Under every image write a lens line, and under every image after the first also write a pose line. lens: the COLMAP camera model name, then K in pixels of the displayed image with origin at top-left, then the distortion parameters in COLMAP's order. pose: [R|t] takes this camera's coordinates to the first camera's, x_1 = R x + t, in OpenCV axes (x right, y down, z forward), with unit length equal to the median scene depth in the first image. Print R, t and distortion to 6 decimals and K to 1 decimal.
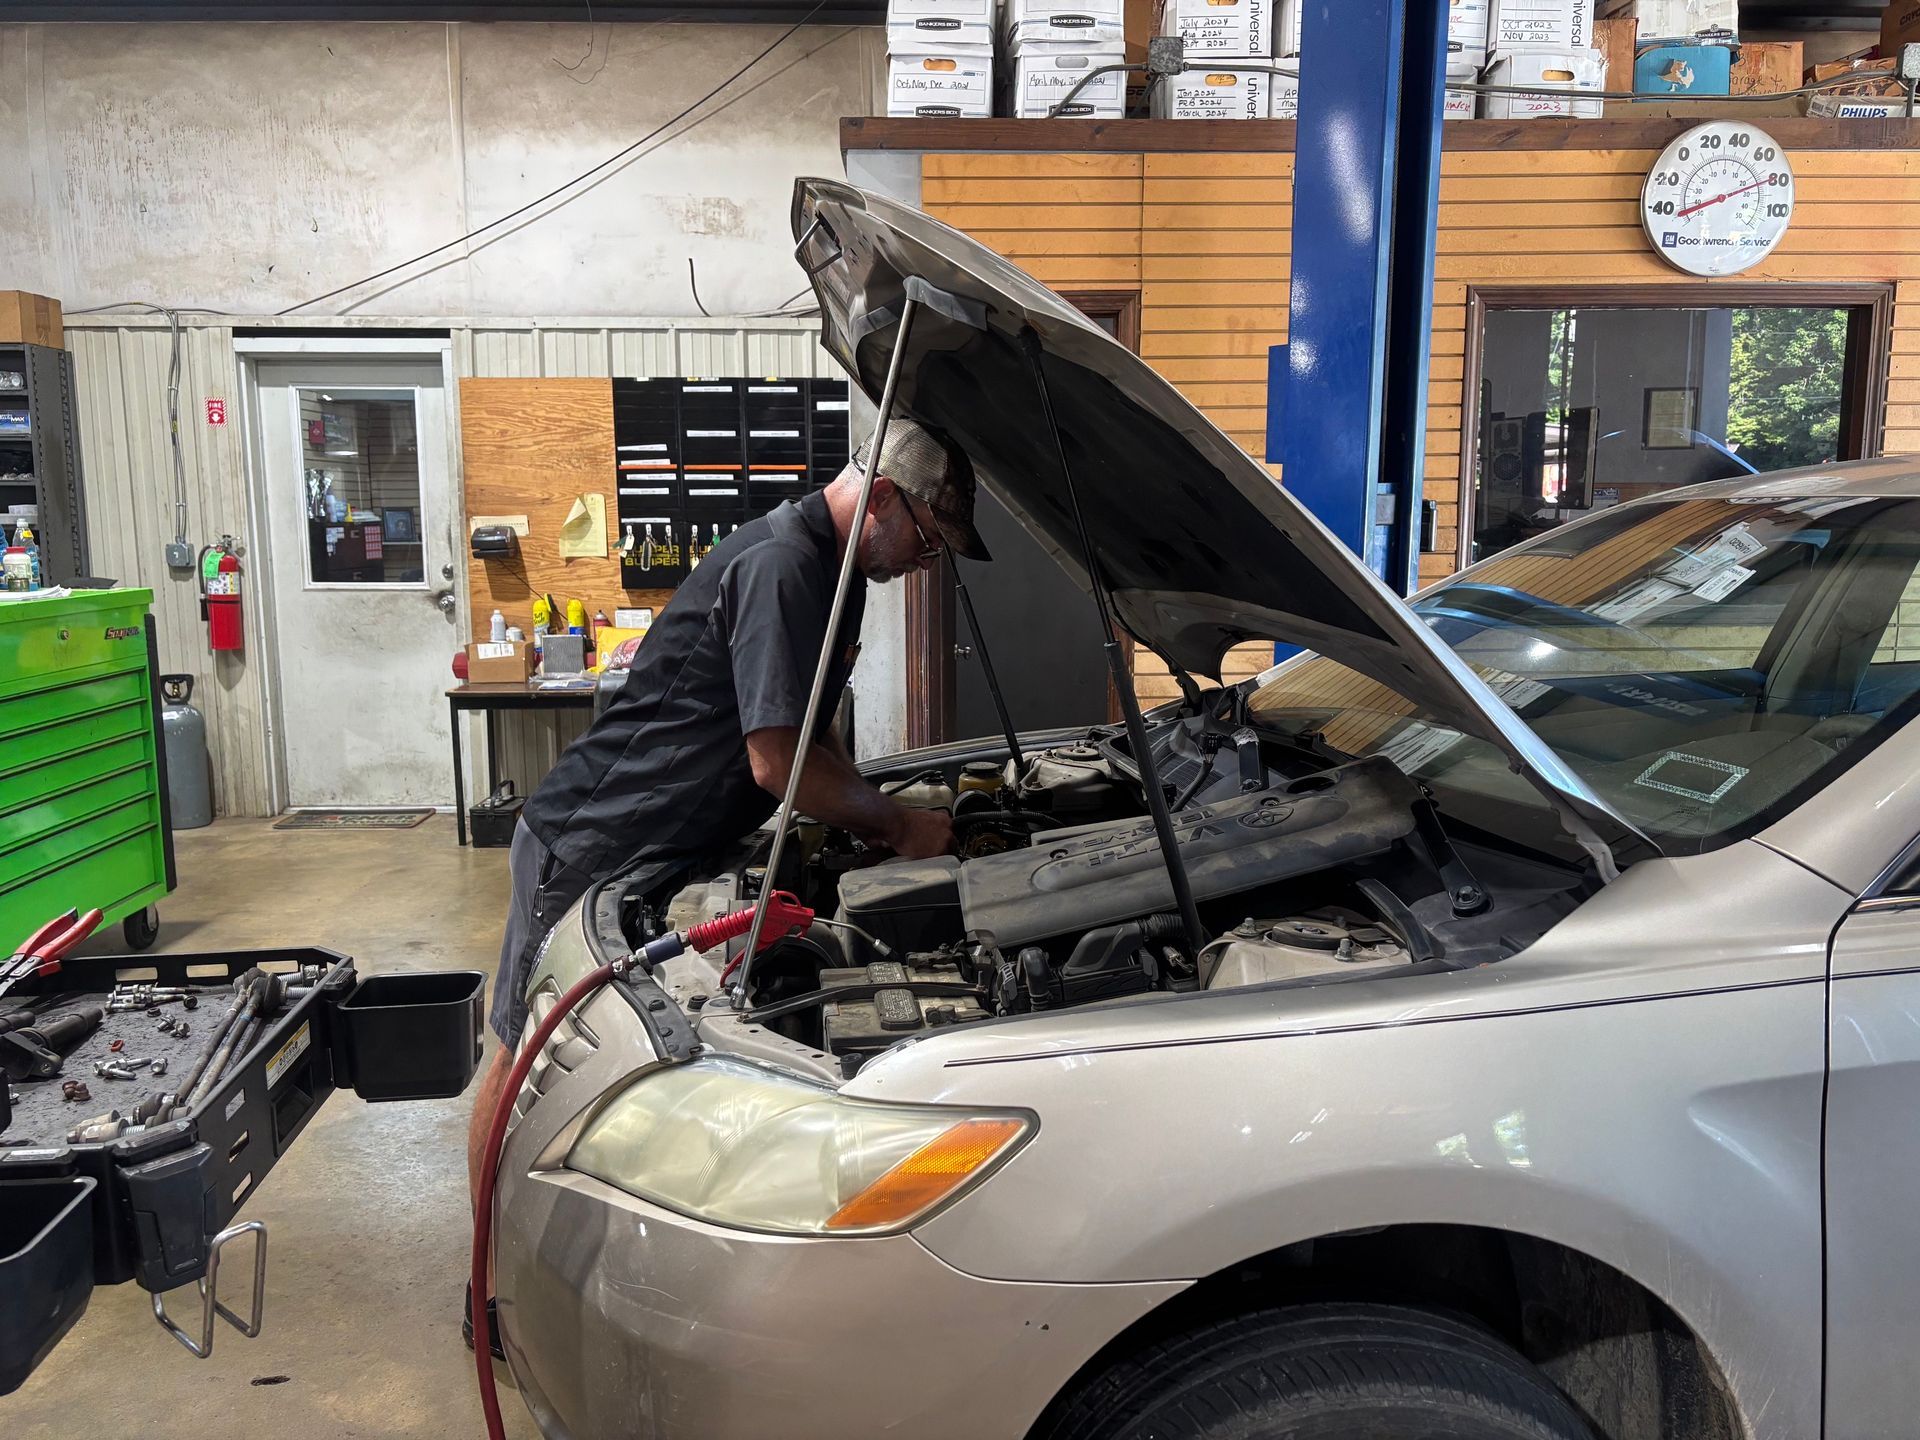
lens RADIAL K [[1411.8, 0, 965.8], [0, 1411.8, 717.7], [0, 0, 1]] dist [0.010266, -0.011569]
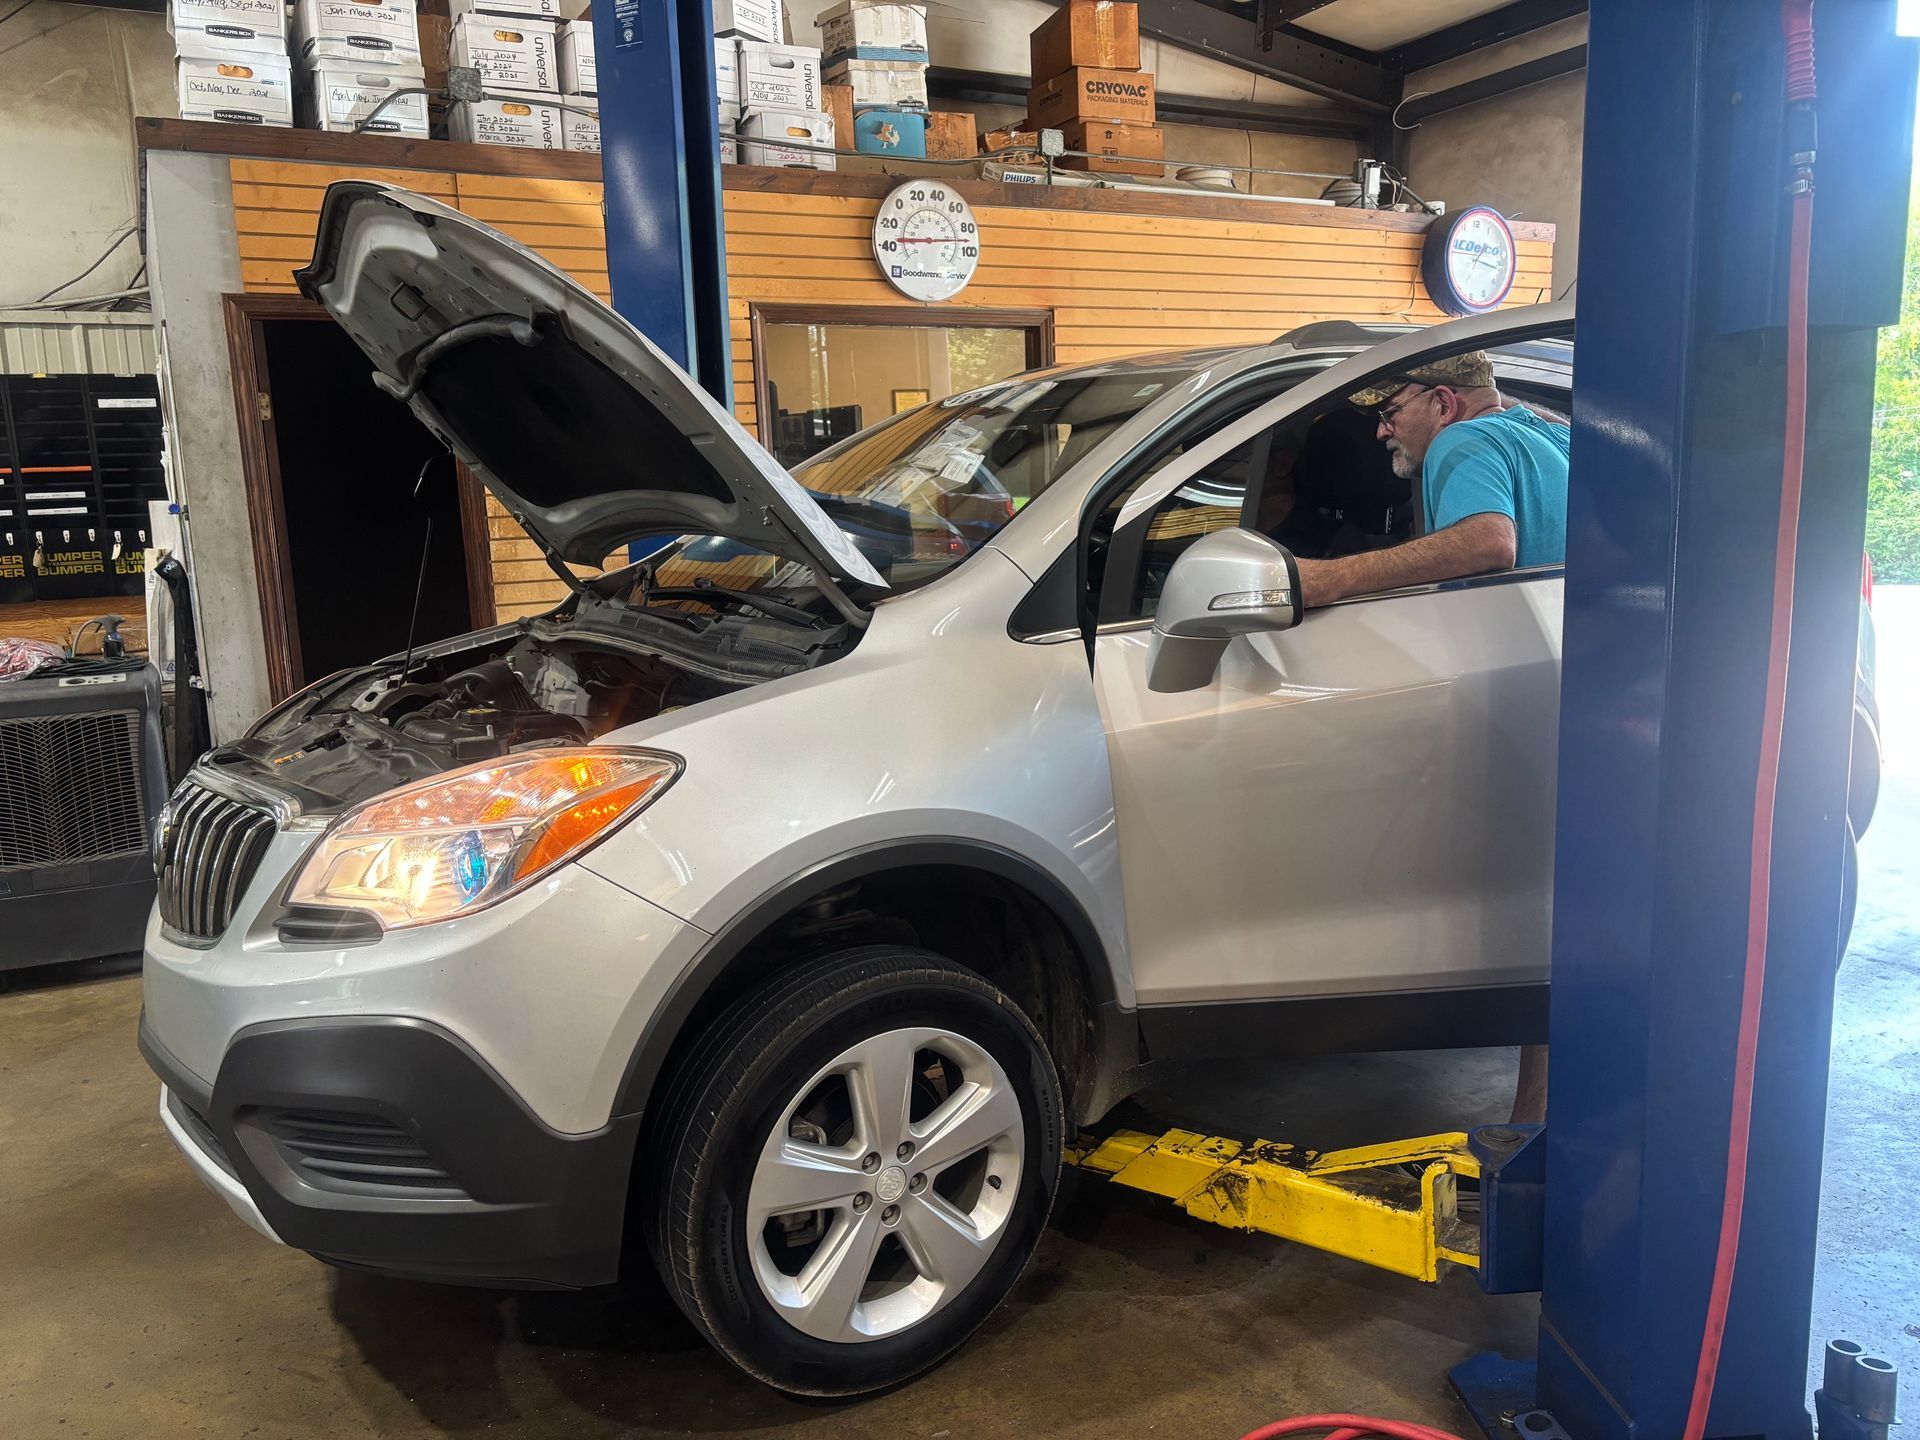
lens RADIAL K [[1411.8, 0, 958.4], [0, 1411.8, 719.0], [0, 0, 1]] dist [0.010266, -0.011569]
pose [[0.883182, -0.104194, 0.457312, -0.070683], [0.104192, 0.994235, 0.025305, 0.032490], [-0.457312, 0.025300, 0.888946, -0.133641]]
